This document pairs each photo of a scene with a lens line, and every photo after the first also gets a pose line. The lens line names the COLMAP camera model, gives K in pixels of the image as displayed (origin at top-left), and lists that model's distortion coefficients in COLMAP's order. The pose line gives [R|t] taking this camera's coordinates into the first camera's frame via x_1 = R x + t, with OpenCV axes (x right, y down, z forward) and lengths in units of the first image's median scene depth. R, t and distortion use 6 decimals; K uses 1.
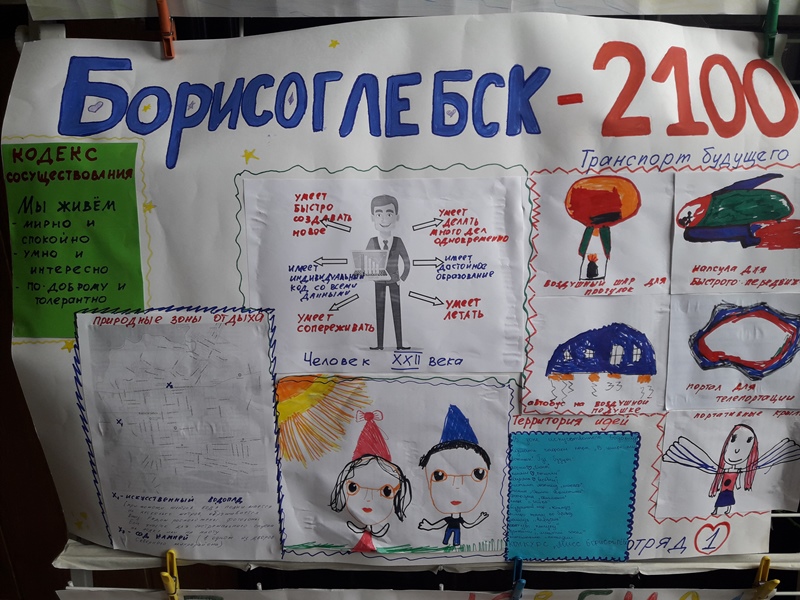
lens RADIAL K [[633.3, 0, 402.1], [0, 633.3, 307.9], [0, 0, 1]] dist [0.035062, -0.046633]
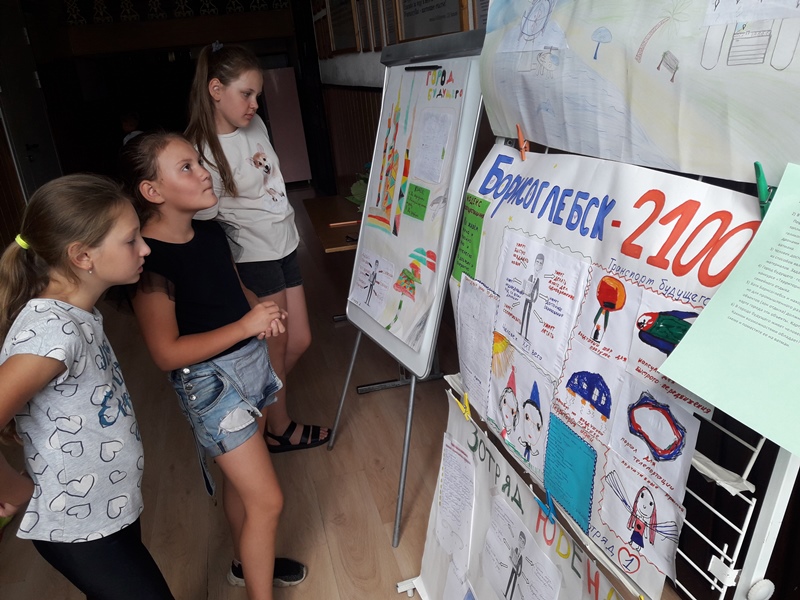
lens RADIAL K [[633.3, 0, 399.4], [0, 633.3, 297.2], [0, 0, 1]] dist [0.035062, -0.046633]
pose [[0.314082, 0.303316, -0.899640, 1.480038], [-0.238301, 0.942443, 0.234552, -0.385623], [0.919002, 0.140717, 0.368285, -0.005584]]
